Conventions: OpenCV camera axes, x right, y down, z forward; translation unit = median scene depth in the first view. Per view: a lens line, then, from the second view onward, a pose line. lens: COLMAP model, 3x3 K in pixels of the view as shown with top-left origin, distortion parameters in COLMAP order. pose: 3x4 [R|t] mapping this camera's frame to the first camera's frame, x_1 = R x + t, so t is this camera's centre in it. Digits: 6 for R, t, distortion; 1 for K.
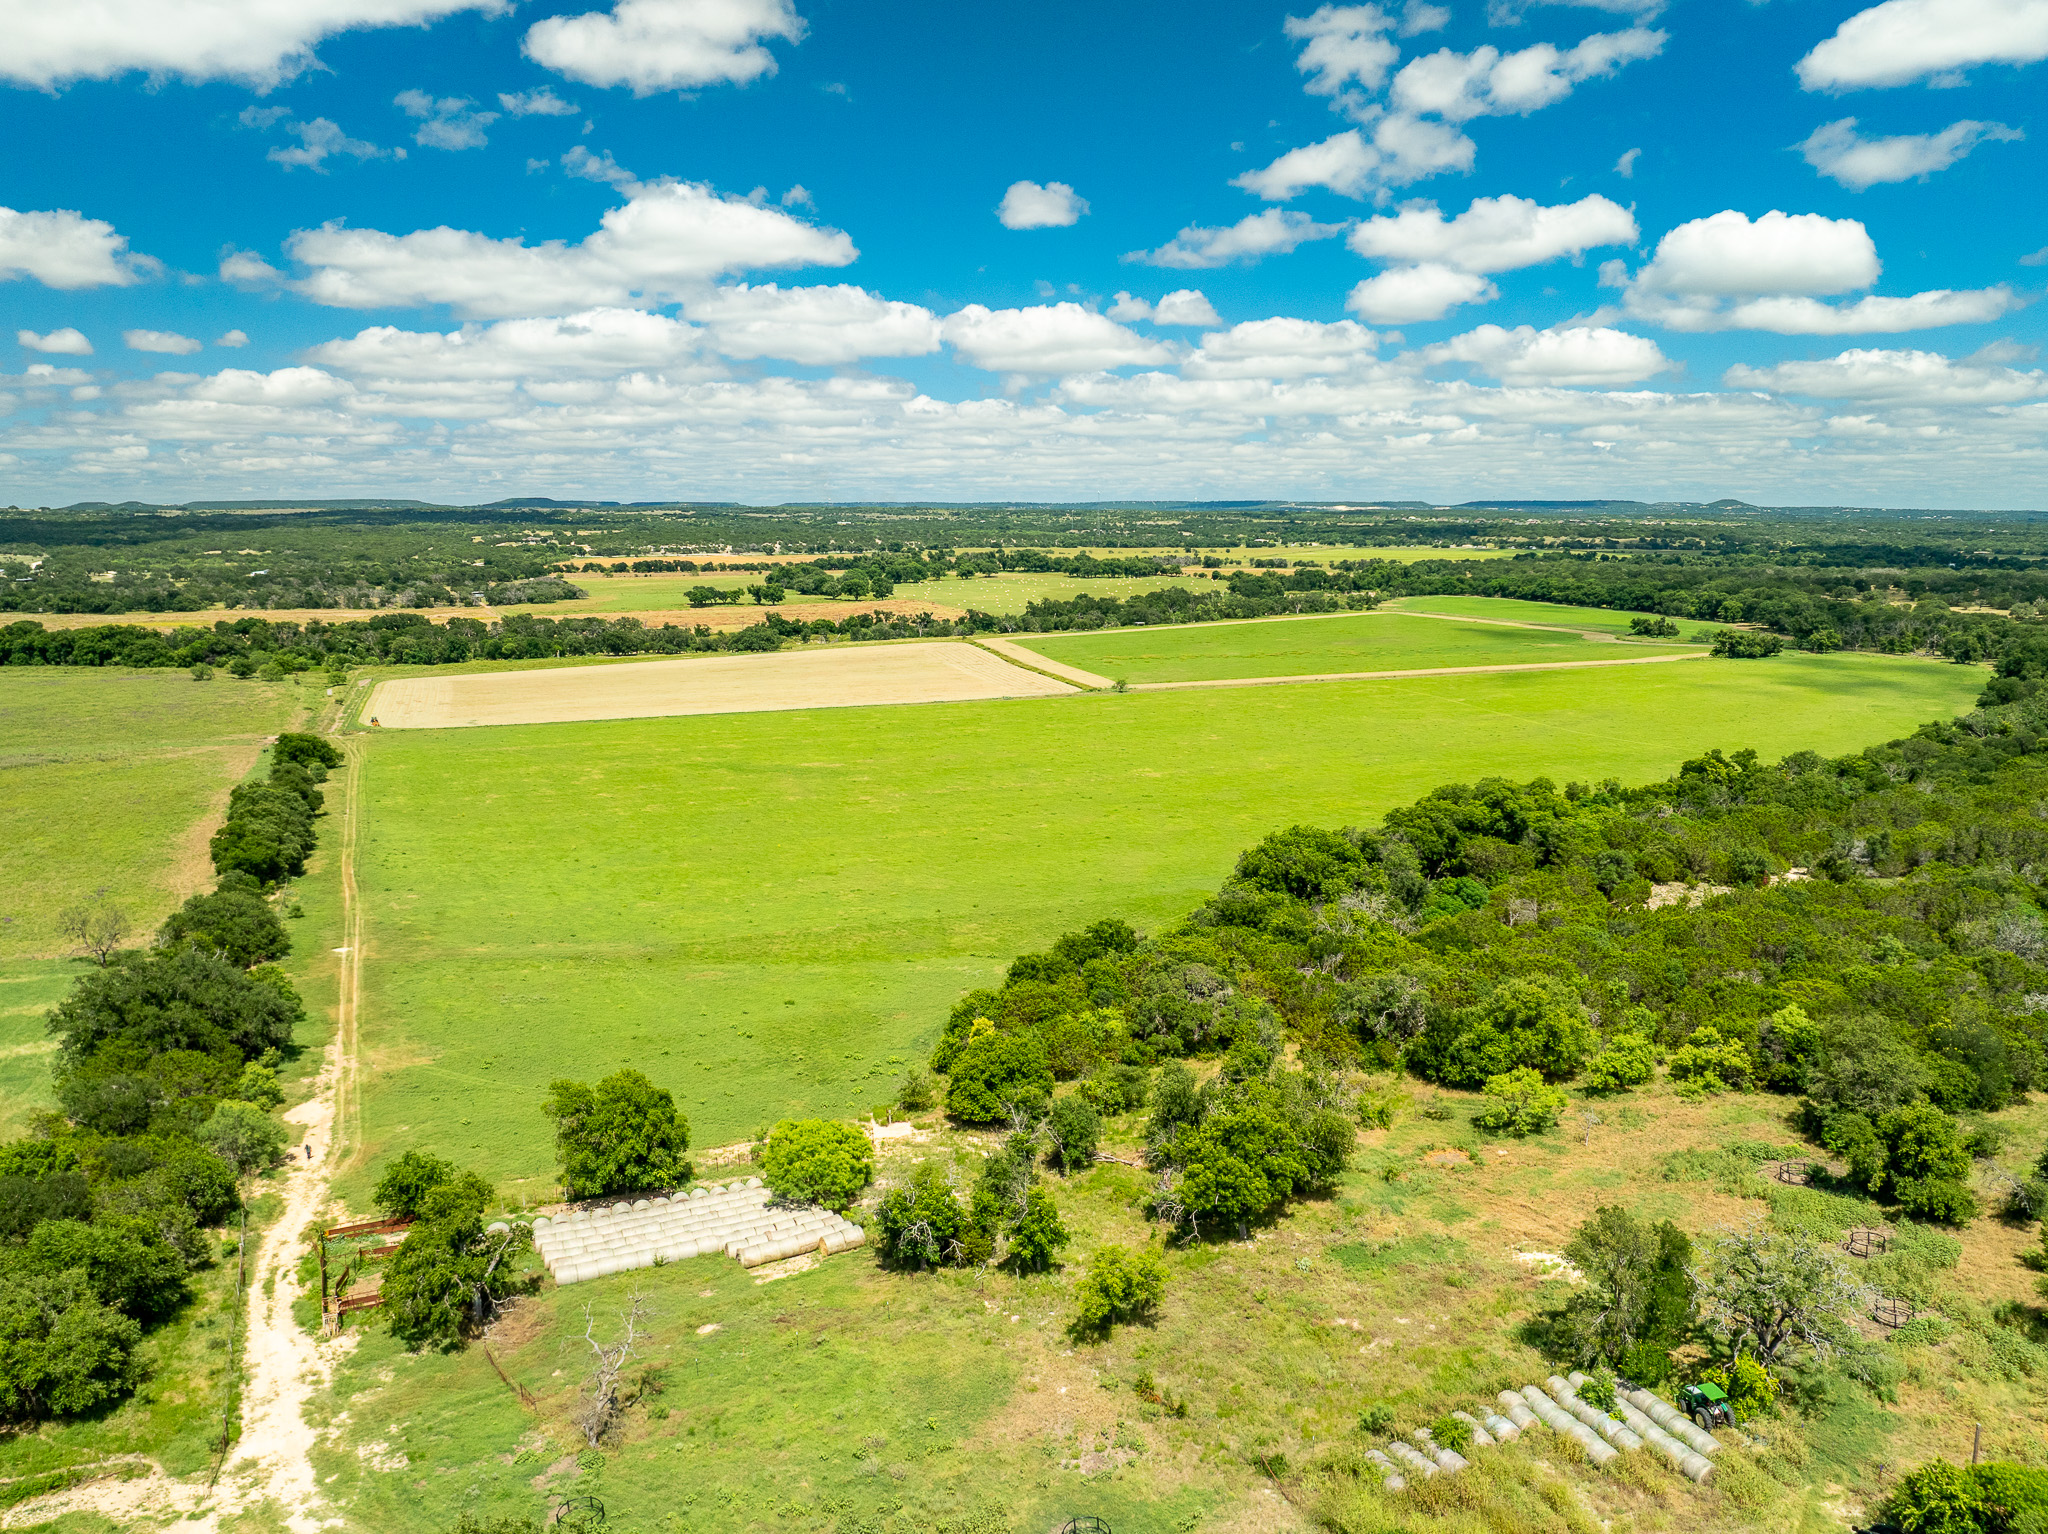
lens RADIAL K [[1490.4, 0, 1024.0], [0, 1490.4, 767.0], [0, 0, 1]] dist [-0.011766, -0.060205]
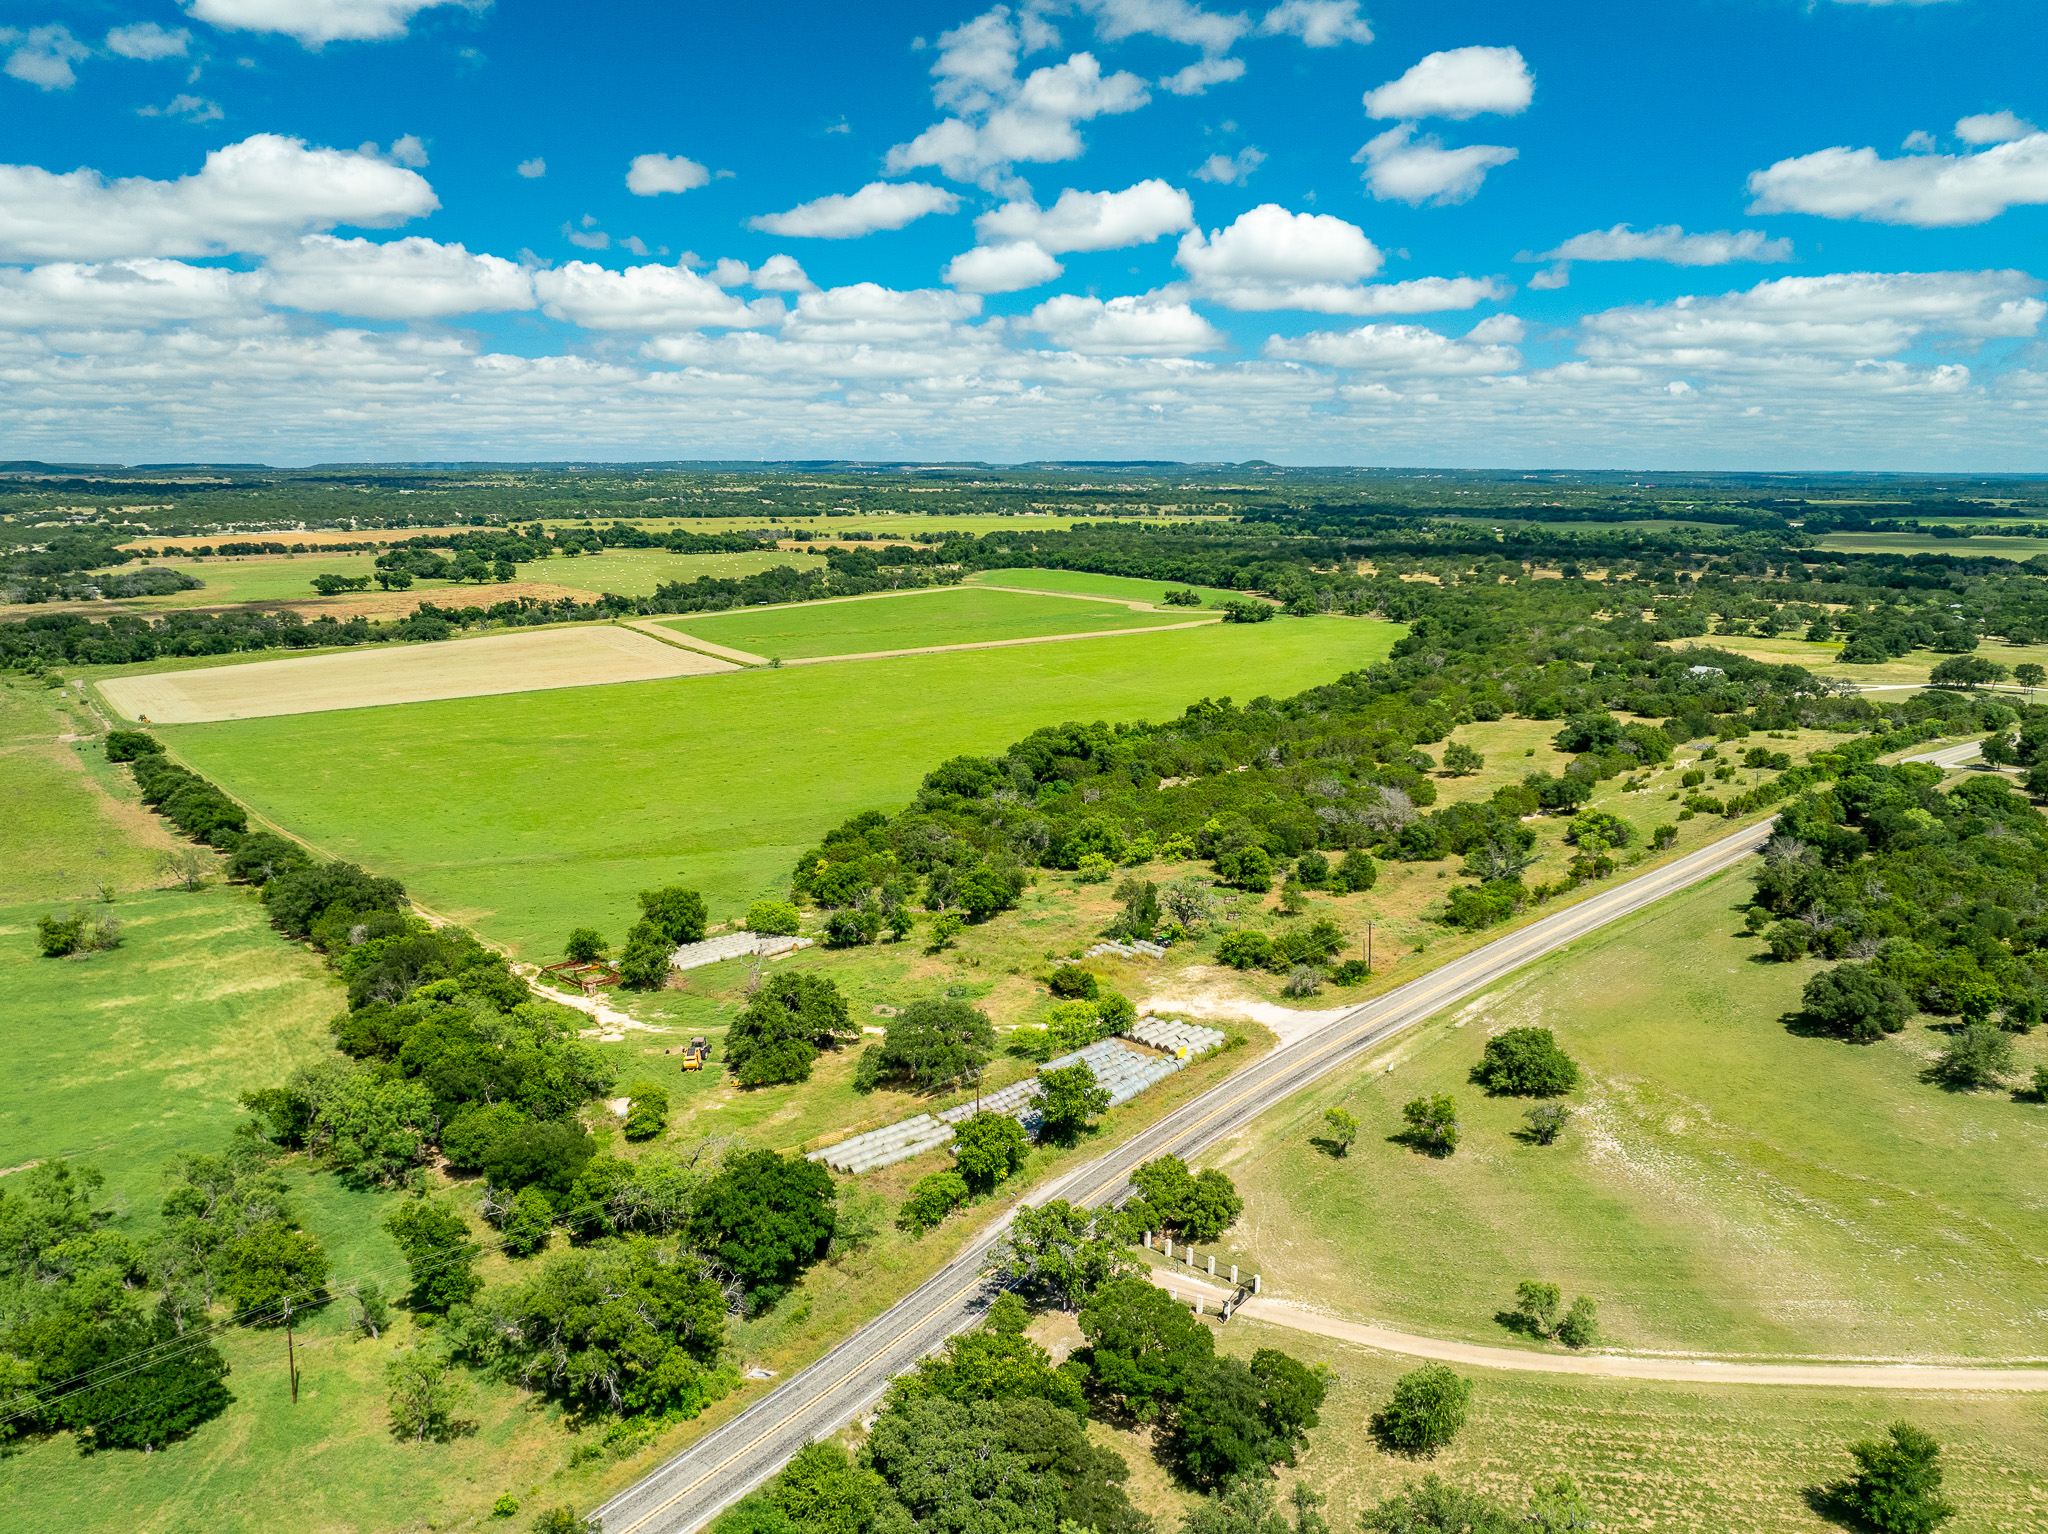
lens RADIAL K [[1504.7, 0, 1024.0], [0, 1504.7, 767.0], [0, 0, 1]] dist [-0.049455, -0.001069]
pose [[0.959492, -0.052902, 0.276726, -0.067176], [0.045356, 0.998406, 0.033603, -0.000312], [-0.278062, -0.019690, 0.960361, -0.198737]]
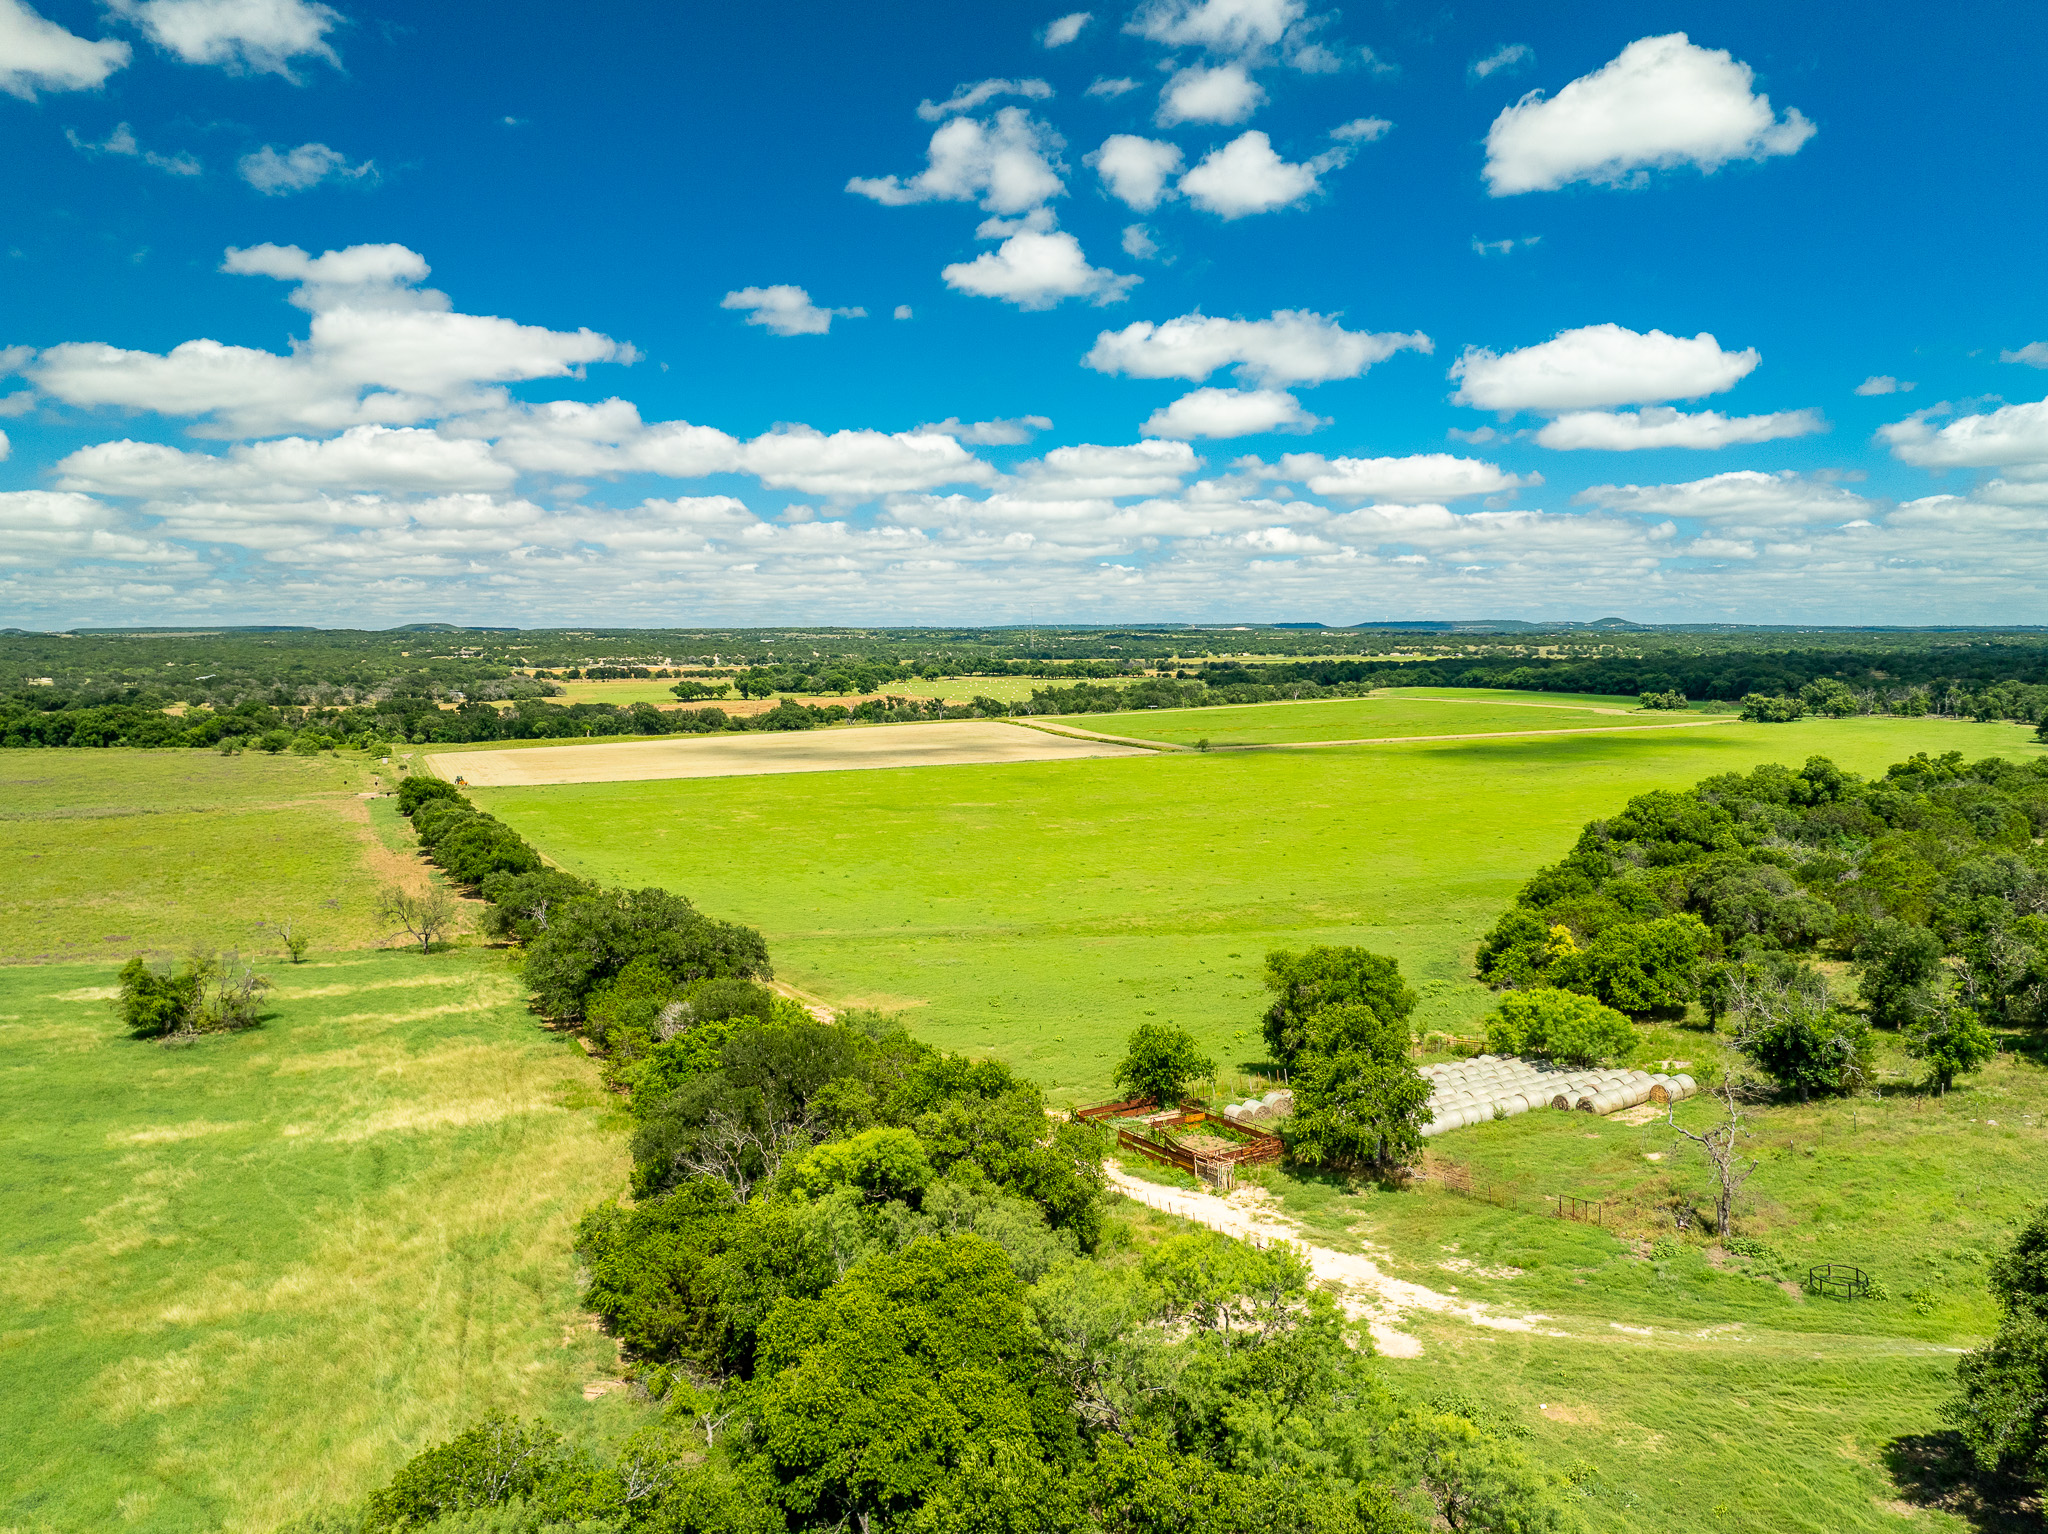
lens RADIAL K [[1490.4, 0, 1024.0], [0, 1490.4, 767.0], [0, 0, 1]] dist [-0.011766, -0.060205]
pose [[0.997496, -0.012347, 0.069639, -0.095813], [0.018144, 0.996365, -0.083237, 0.031123], [-0.068358, 0.084292, 0.994094, 0.016919]]
